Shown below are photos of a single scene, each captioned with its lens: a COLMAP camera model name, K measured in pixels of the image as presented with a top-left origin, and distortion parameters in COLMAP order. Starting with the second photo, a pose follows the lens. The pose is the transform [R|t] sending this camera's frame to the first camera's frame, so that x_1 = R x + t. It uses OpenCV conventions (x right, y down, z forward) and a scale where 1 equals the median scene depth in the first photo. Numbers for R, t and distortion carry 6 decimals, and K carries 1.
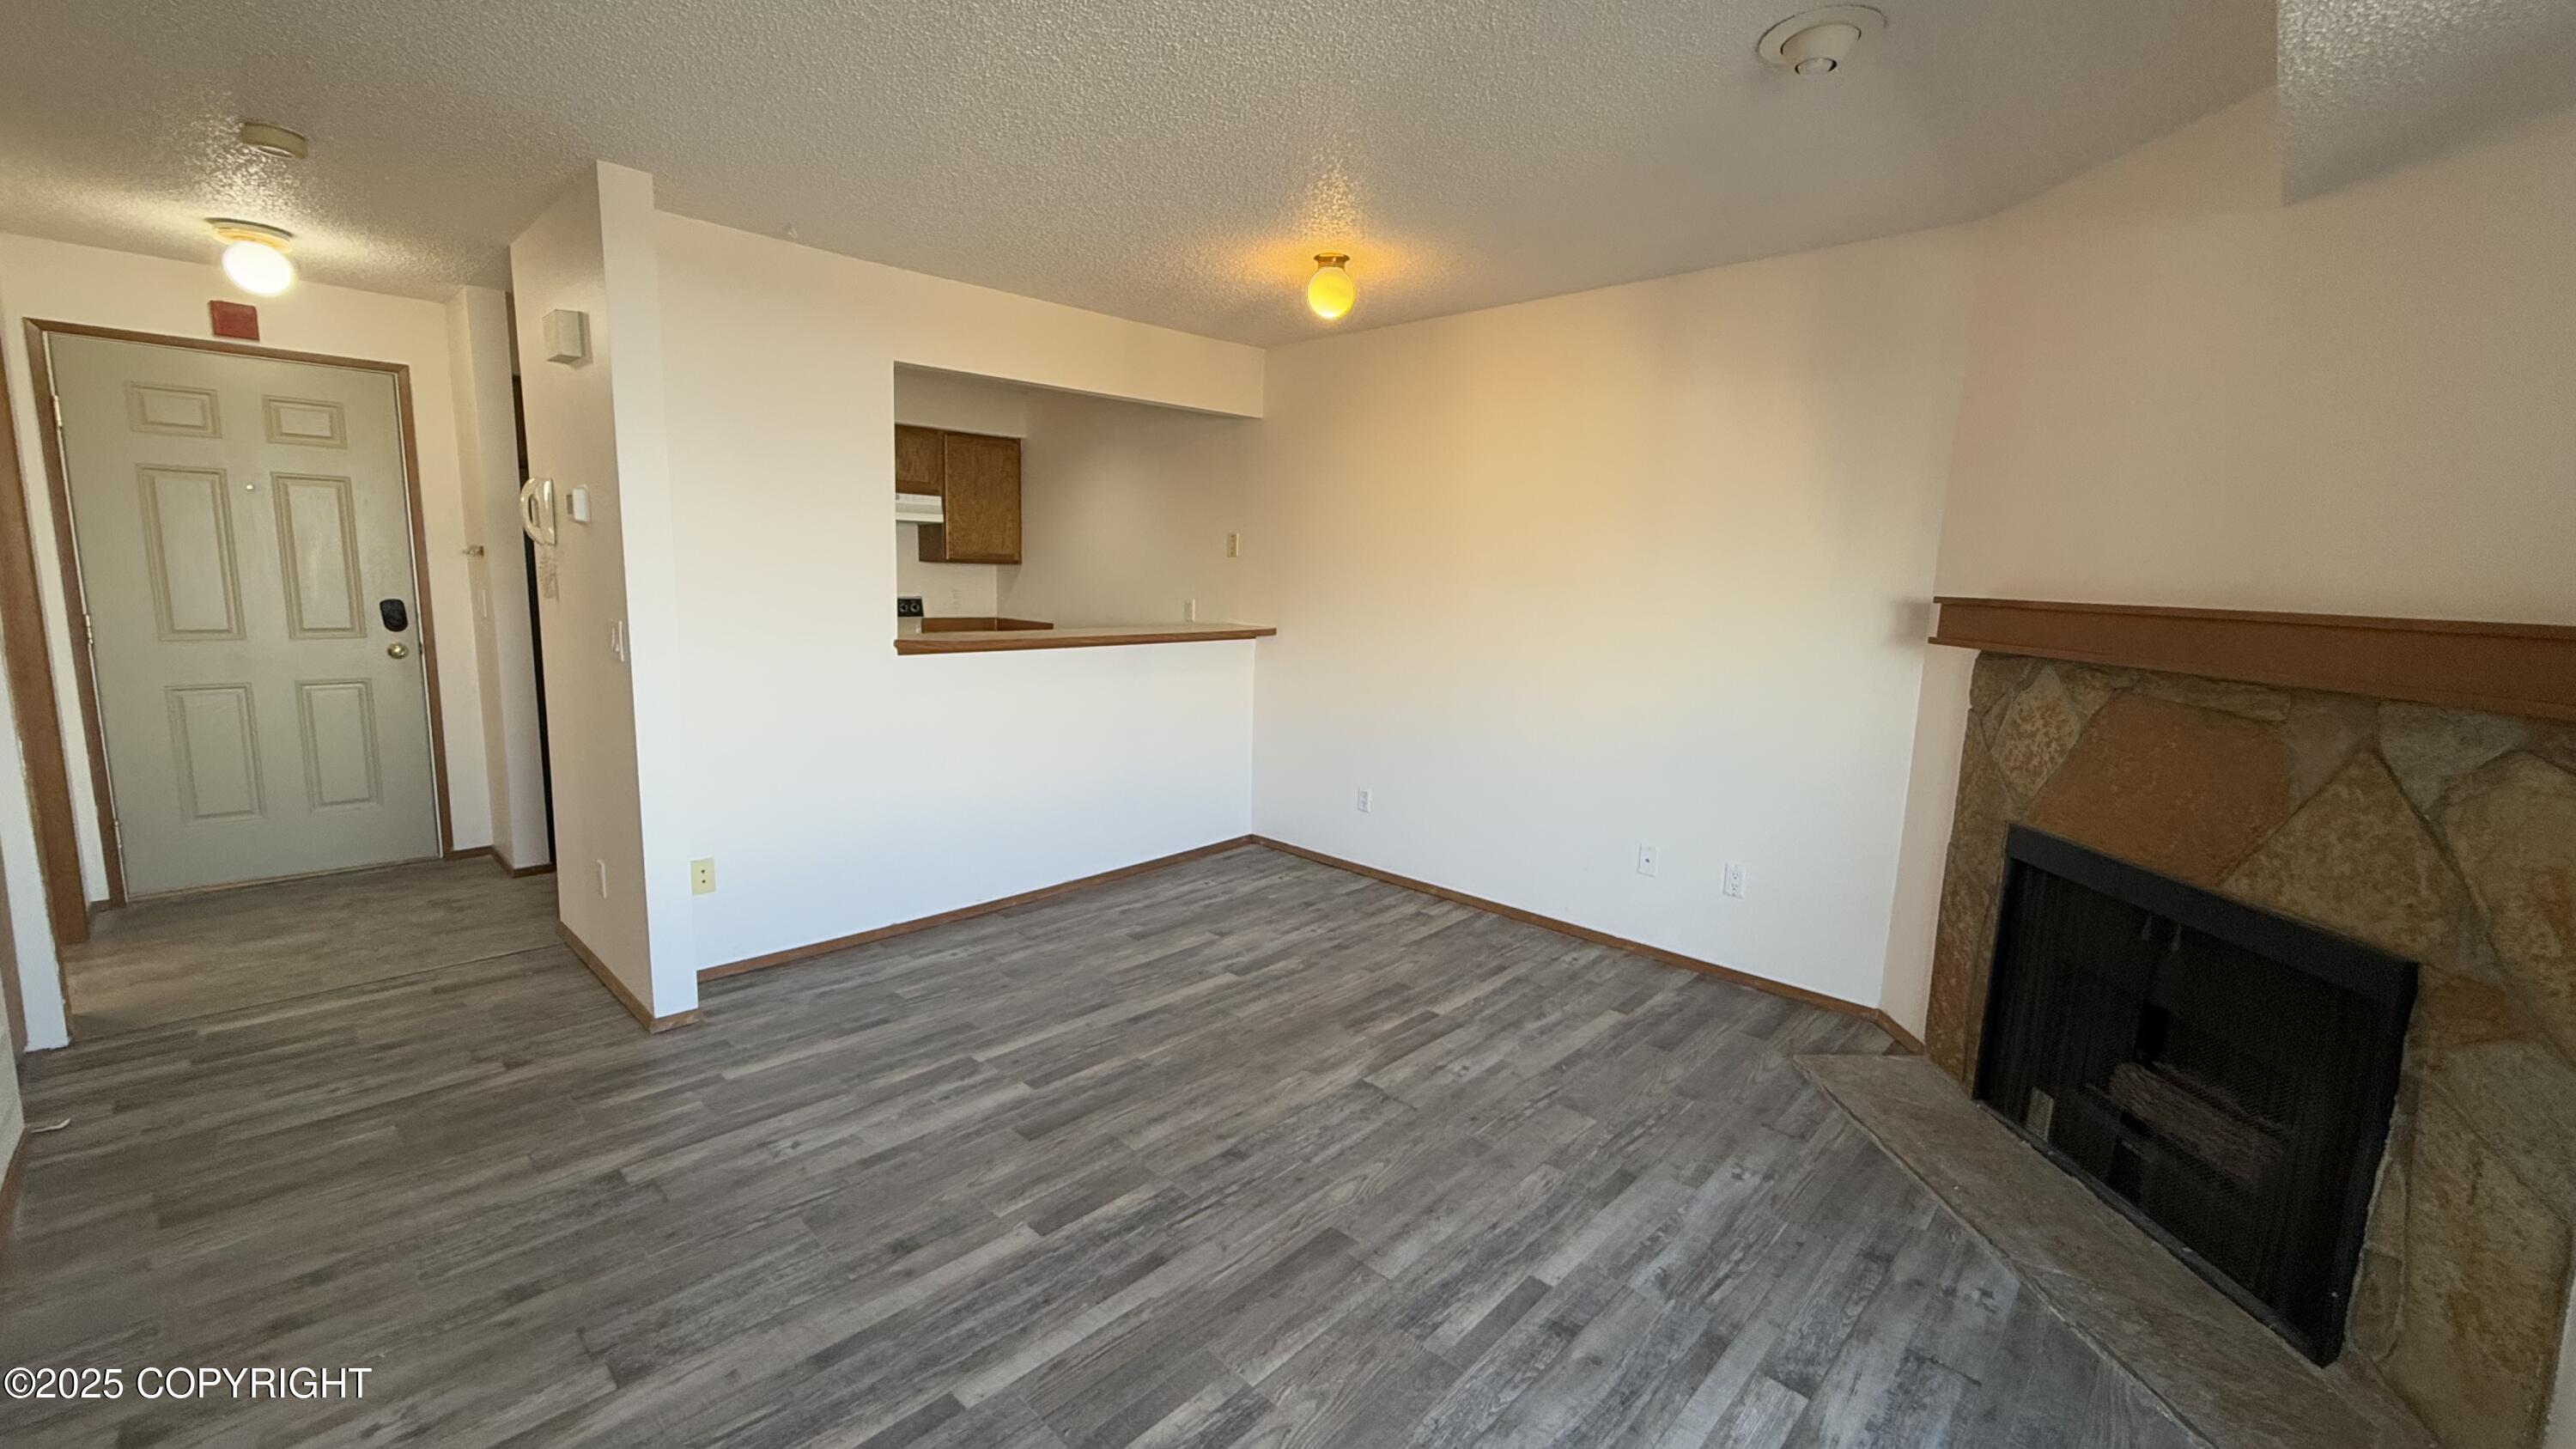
lens RADIAL K [[1026.0, 0, 1289.1], [0, 1026.0, 739.0], [0, 0, 1]] dist [0.002691, -0.000349]
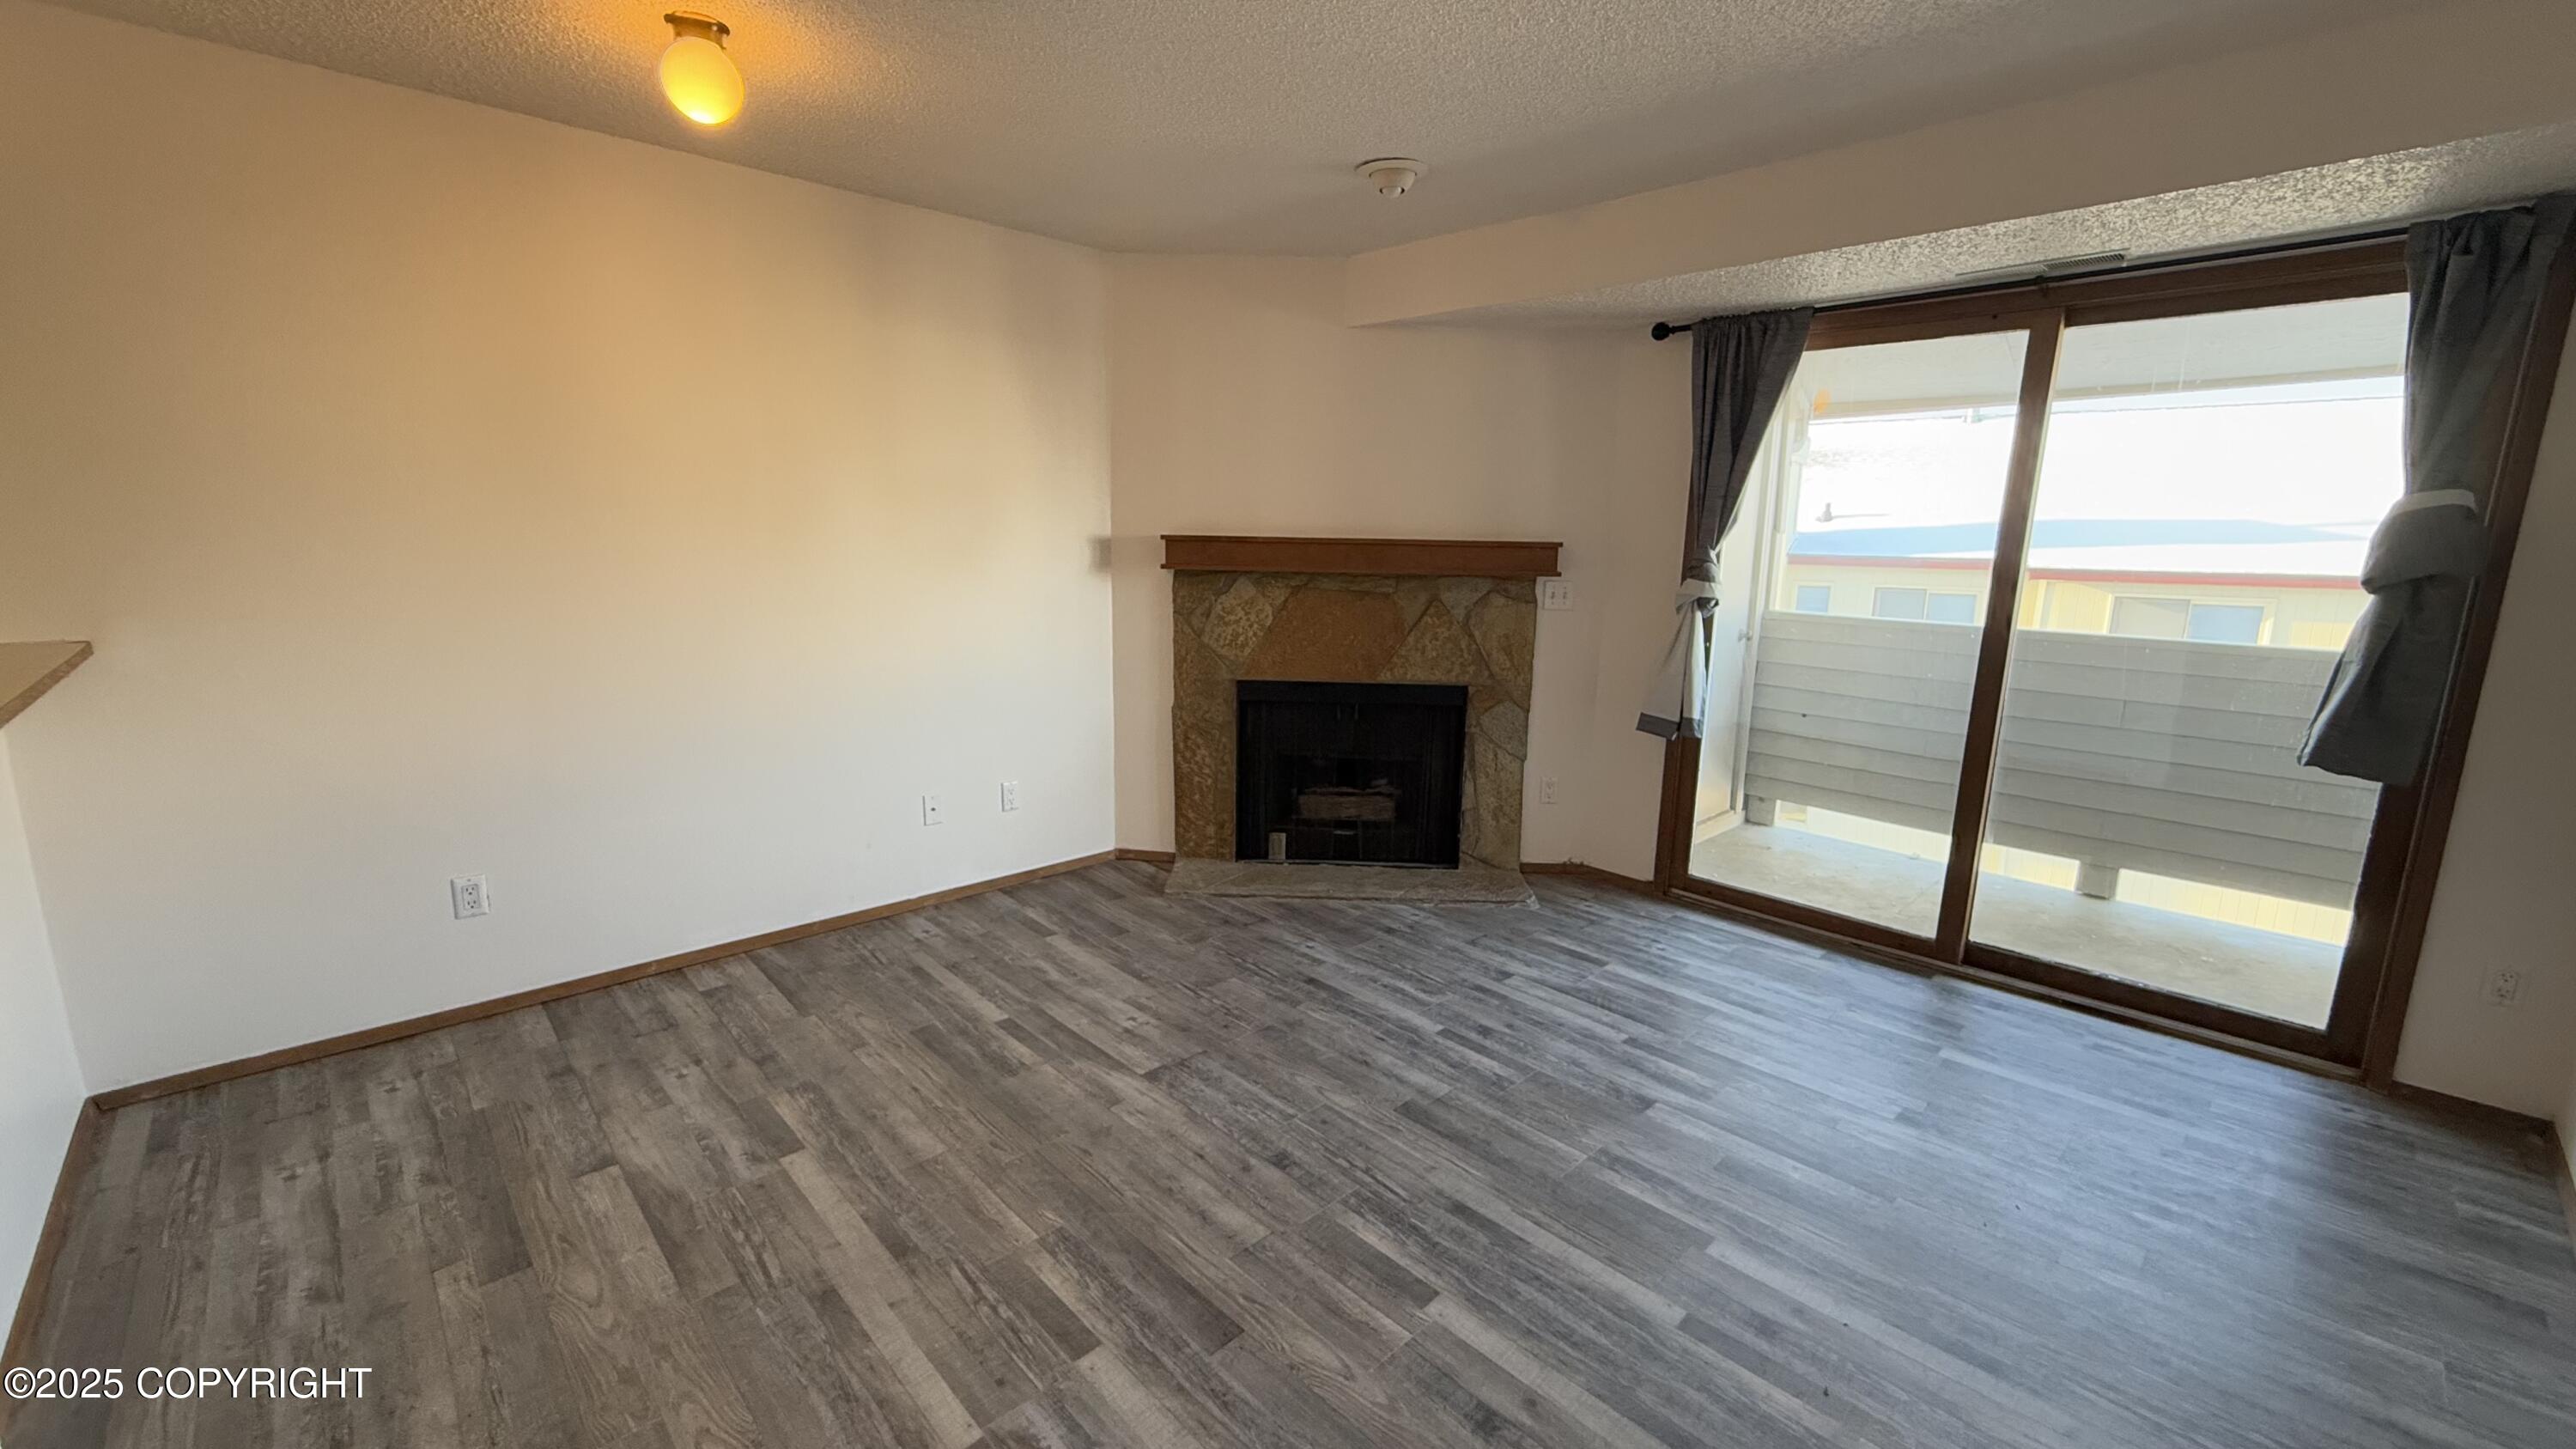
lens RADIAL K [[1026.0, 0, 1293.1], [0, 1026.0, 711.9], [0, 0, 1]] dist [0.002691, -0.000349]
pose [[0.038706, -0.199668, 0.979099, -0.763147], [0.148287, 0.970132, 0.191978, -0.144437], [-0.988187, 0.137757, 0.067158, 0.751367]]
